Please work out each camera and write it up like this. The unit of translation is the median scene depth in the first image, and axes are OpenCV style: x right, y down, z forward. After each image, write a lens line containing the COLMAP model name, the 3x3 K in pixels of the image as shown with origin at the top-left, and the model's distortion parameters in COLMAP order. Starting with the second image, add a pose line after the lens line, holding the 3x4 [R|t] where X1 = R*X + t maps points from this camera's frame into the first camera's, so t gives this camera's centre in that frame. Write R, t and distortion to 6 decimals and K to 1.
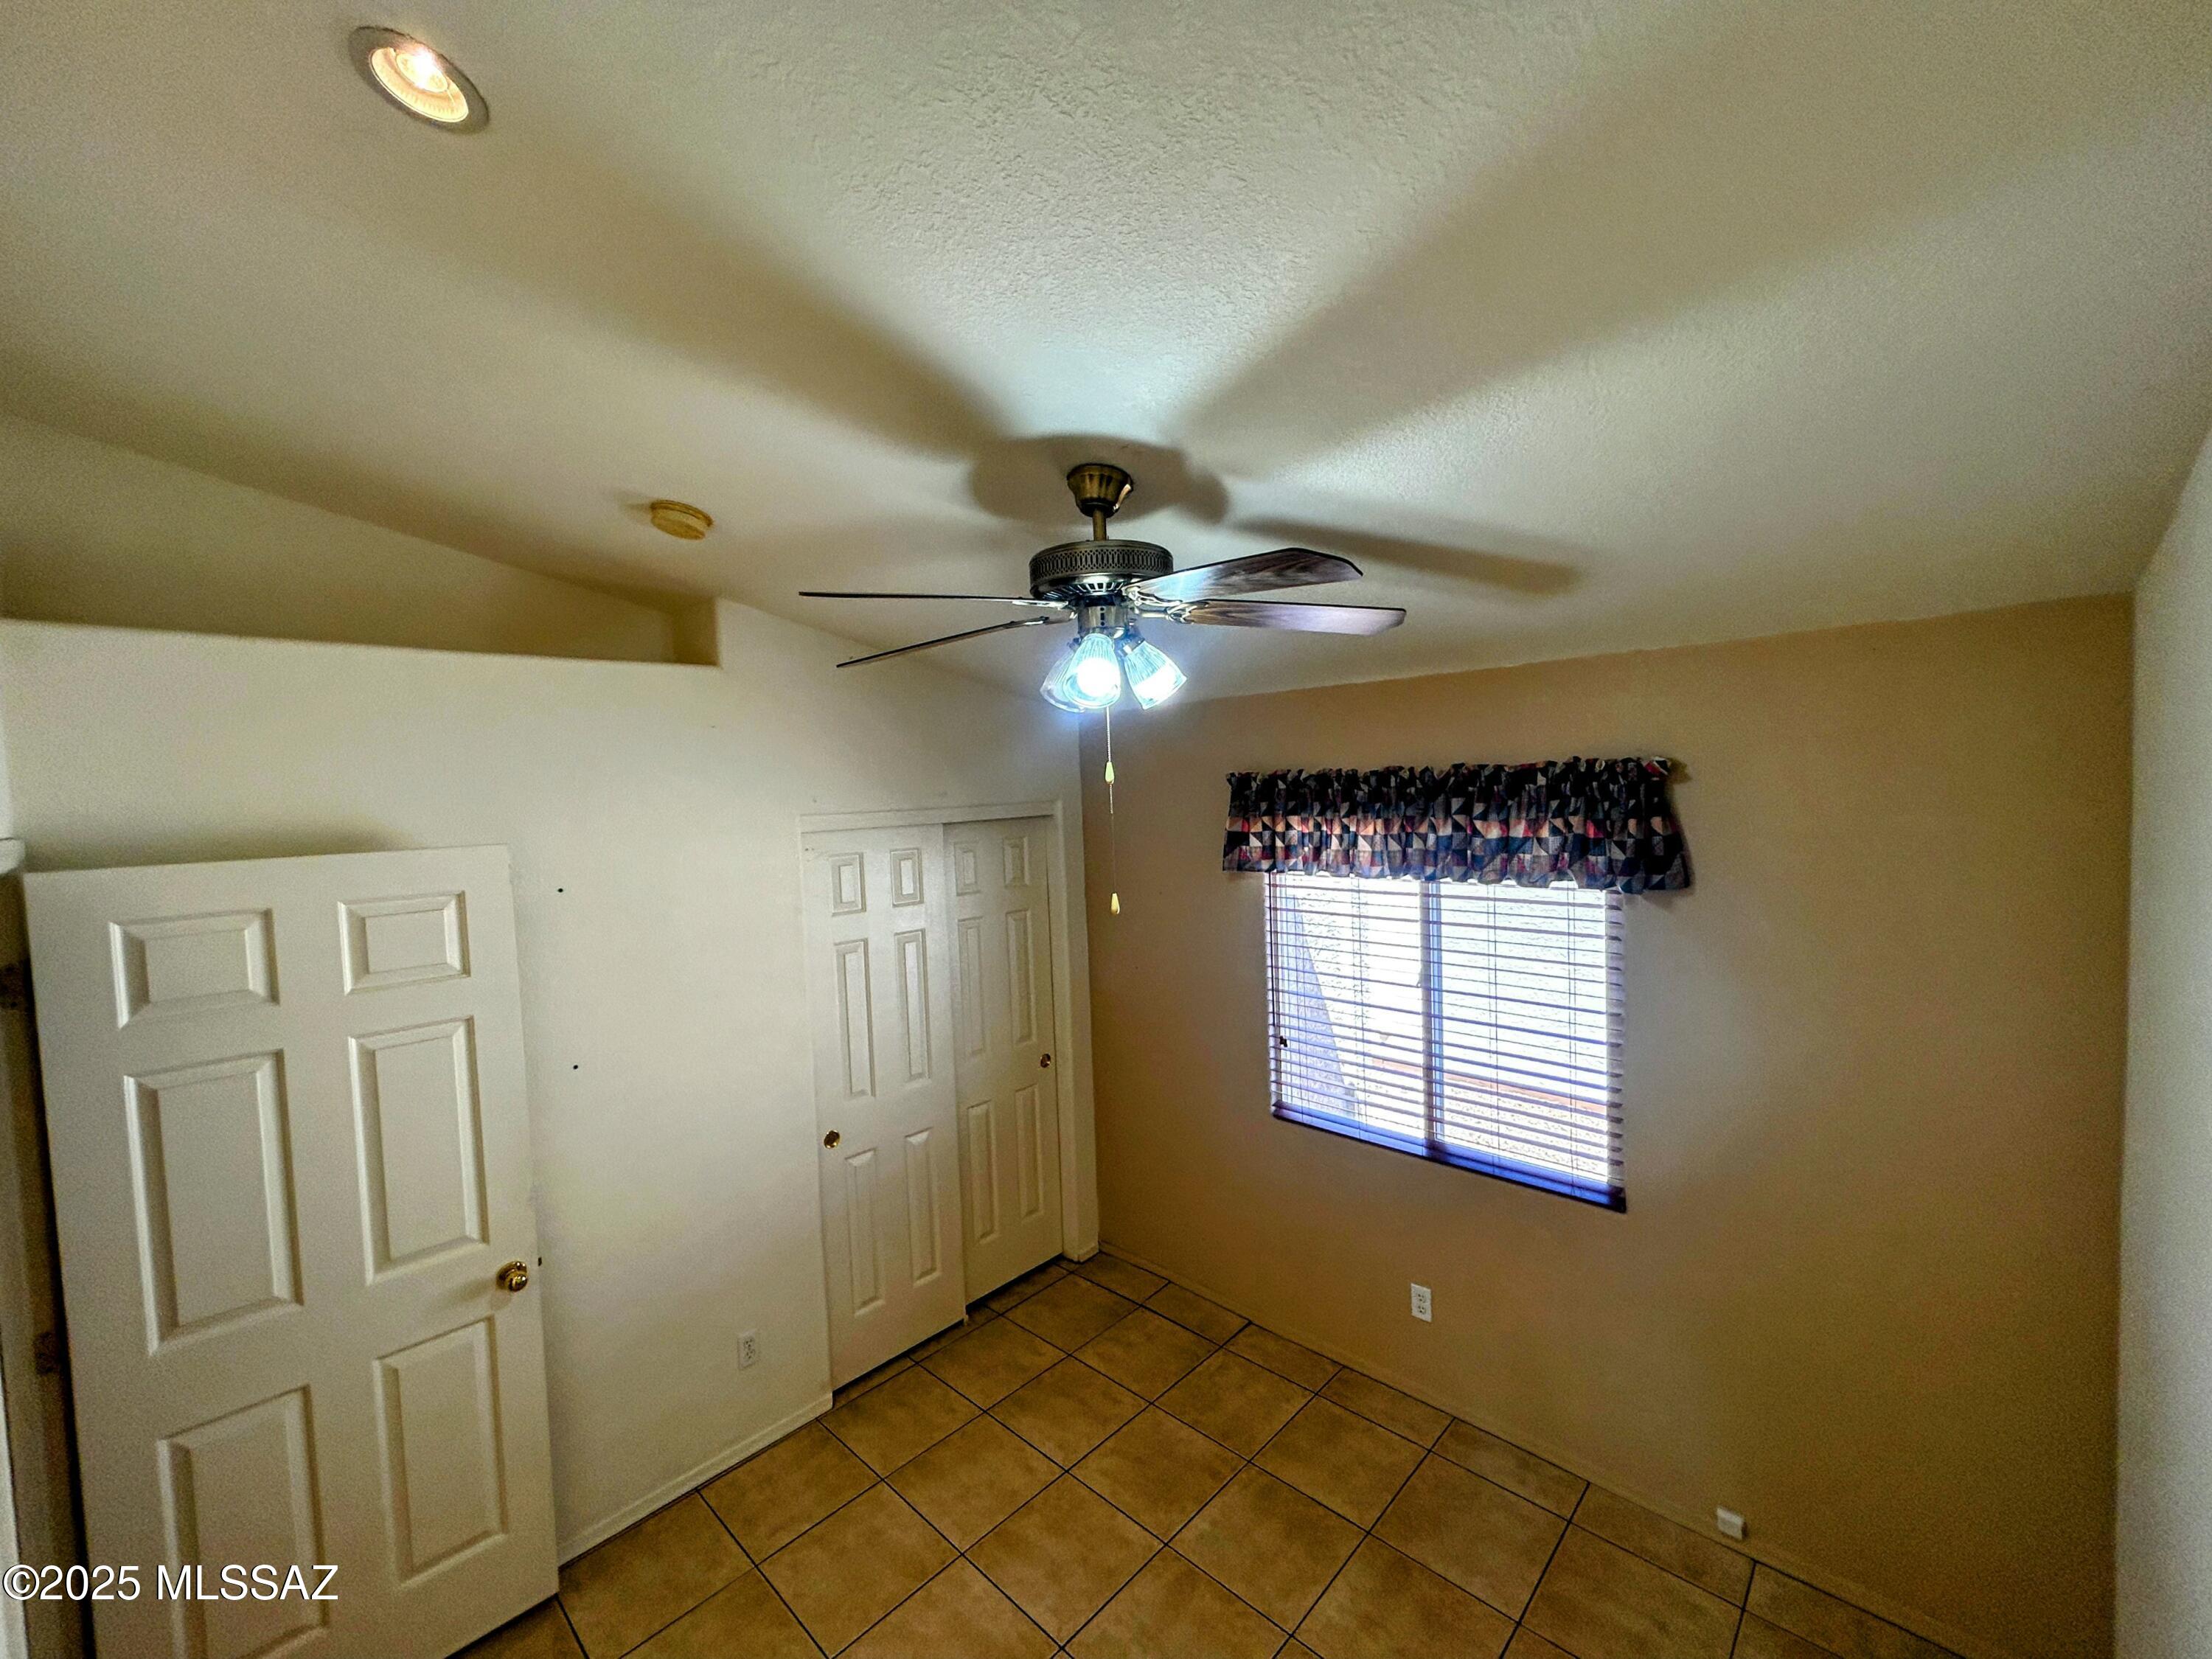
lens RADIAL K [[892.6, 0, 1092.6], [0, 892.6, 824.9], [0, 0, 1]] dist [-0.007108, 0.002480]
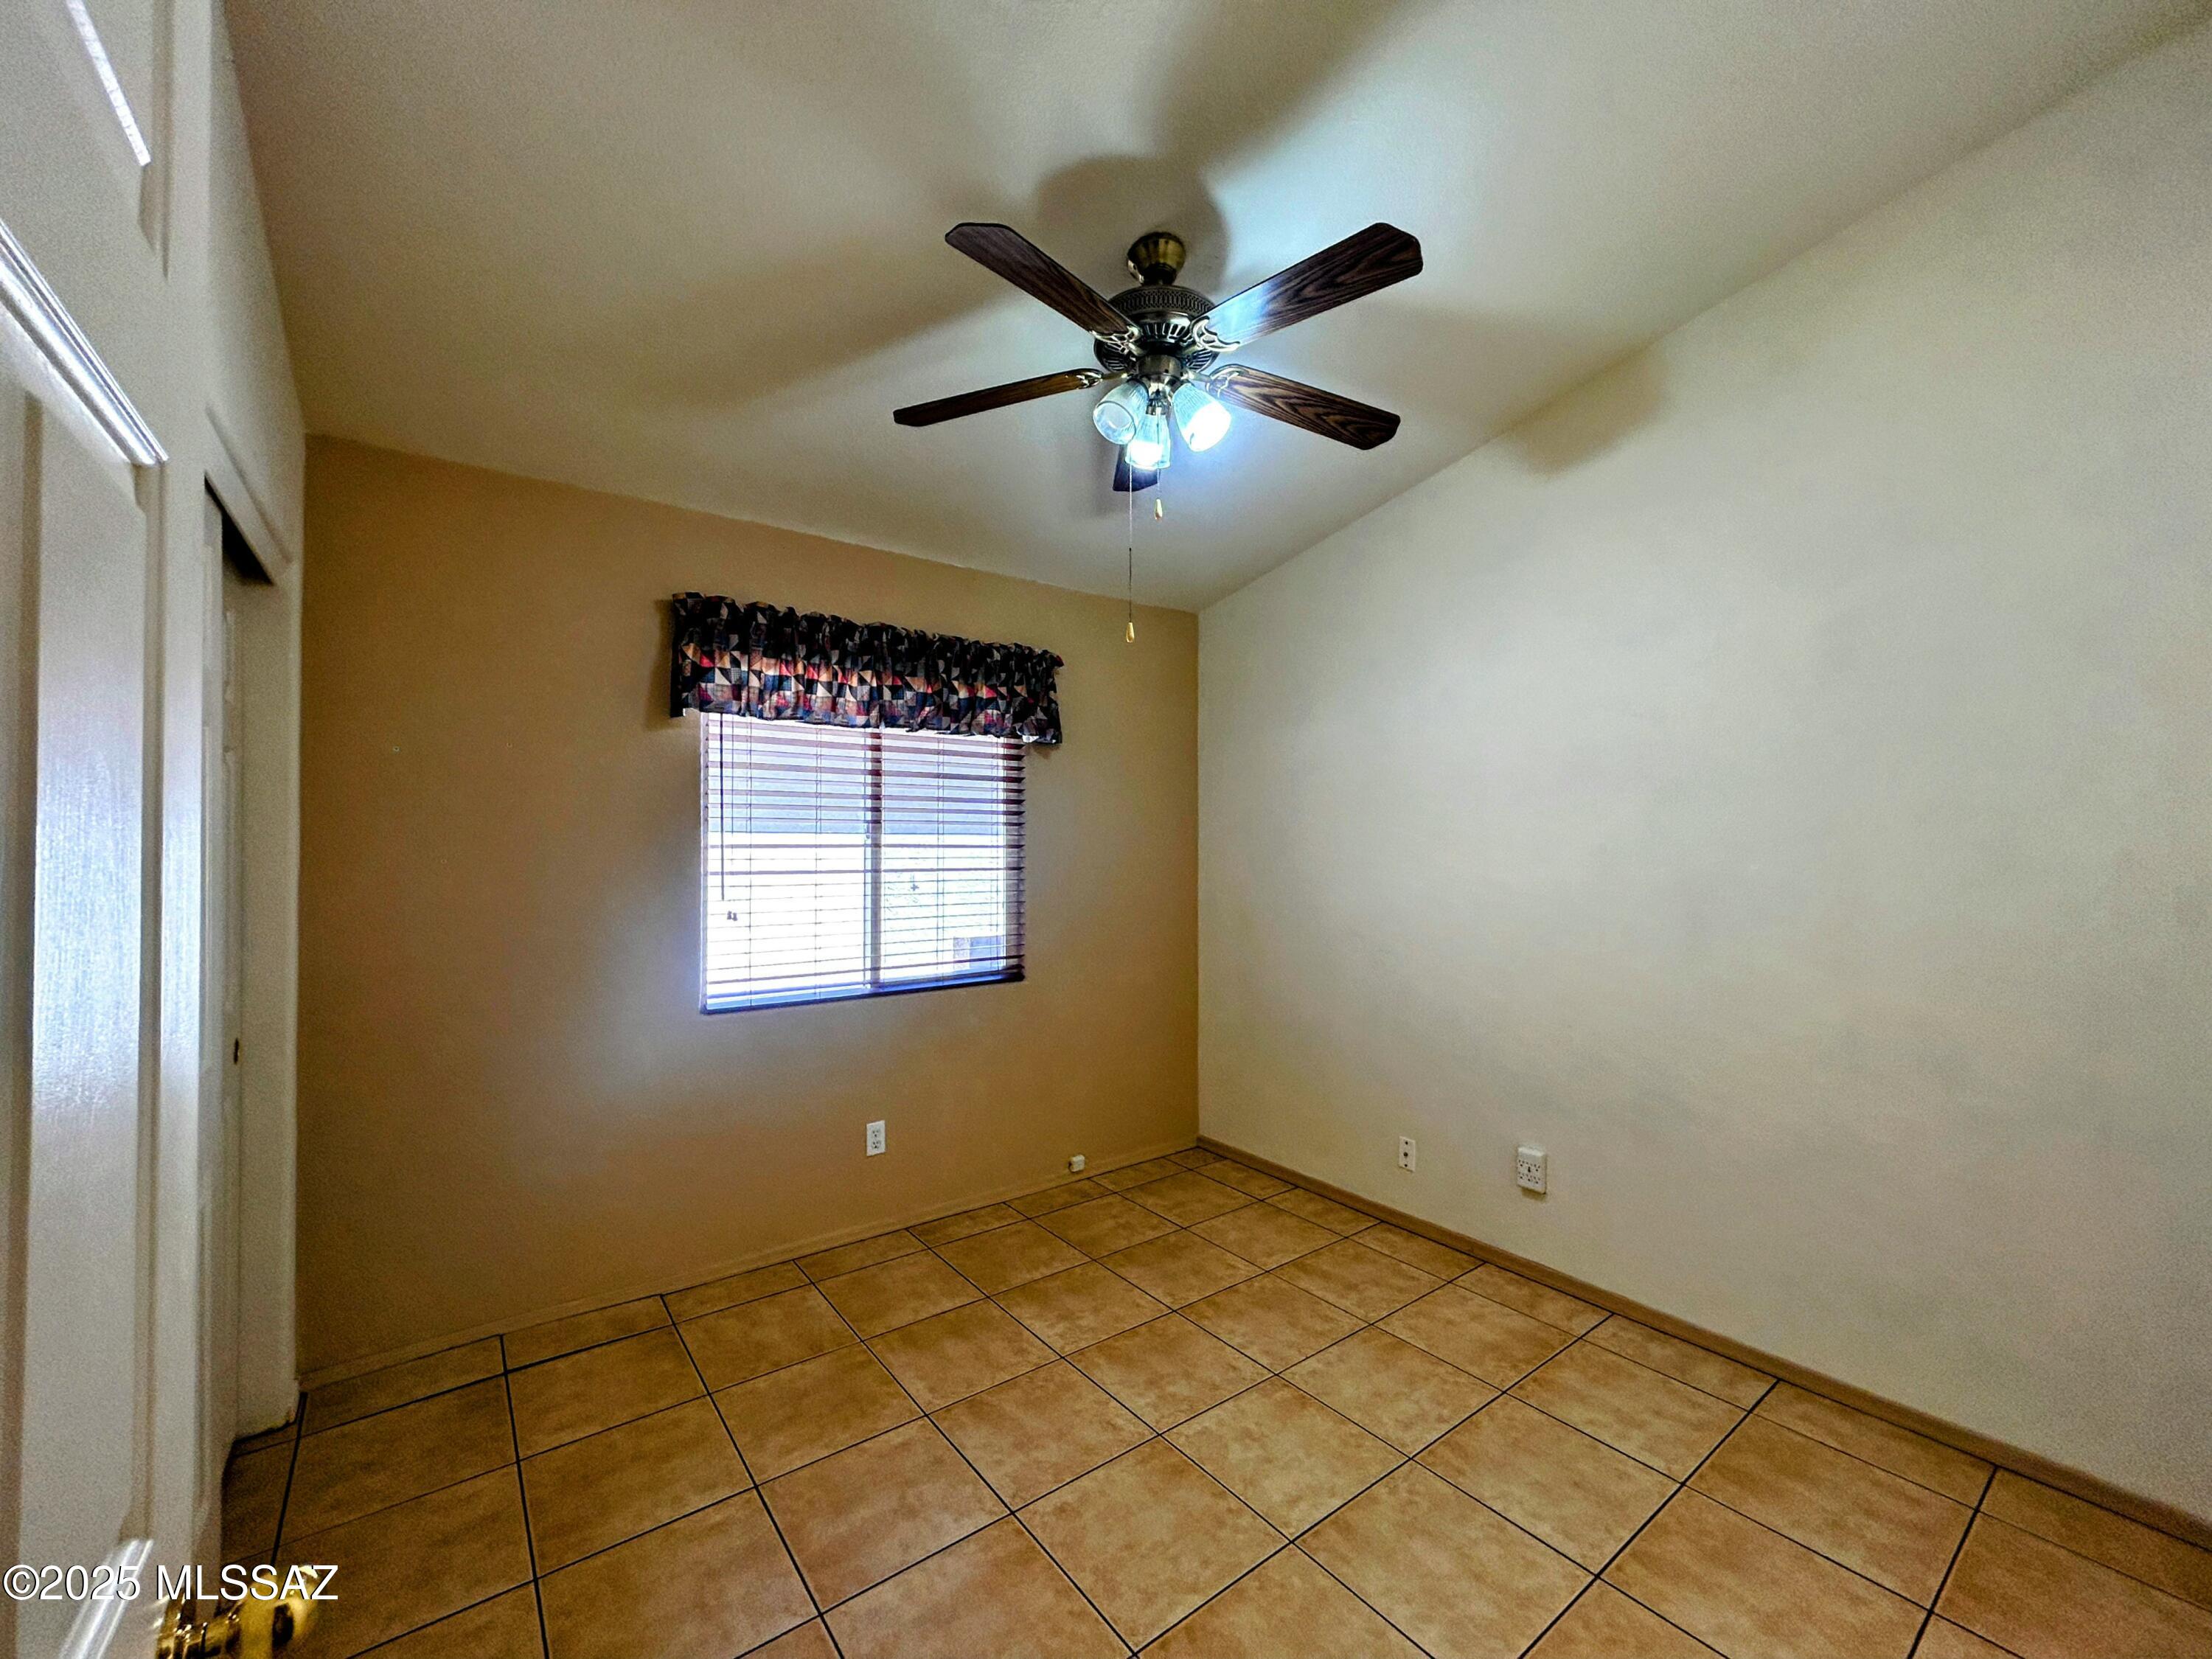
lens RADIAL K [[892.6, 0, 1115.6], [0, 892.6, 833.8], [0, 0, 1]] dist [-0.007108, 0.002480]
pose [[0.142019, 0.047091, 0.988743, -0.687861], [0.040906, 0.997735, -0.053395, 0.260445], [-0.989018, 0.048029, 0.139771, 0.588773]]
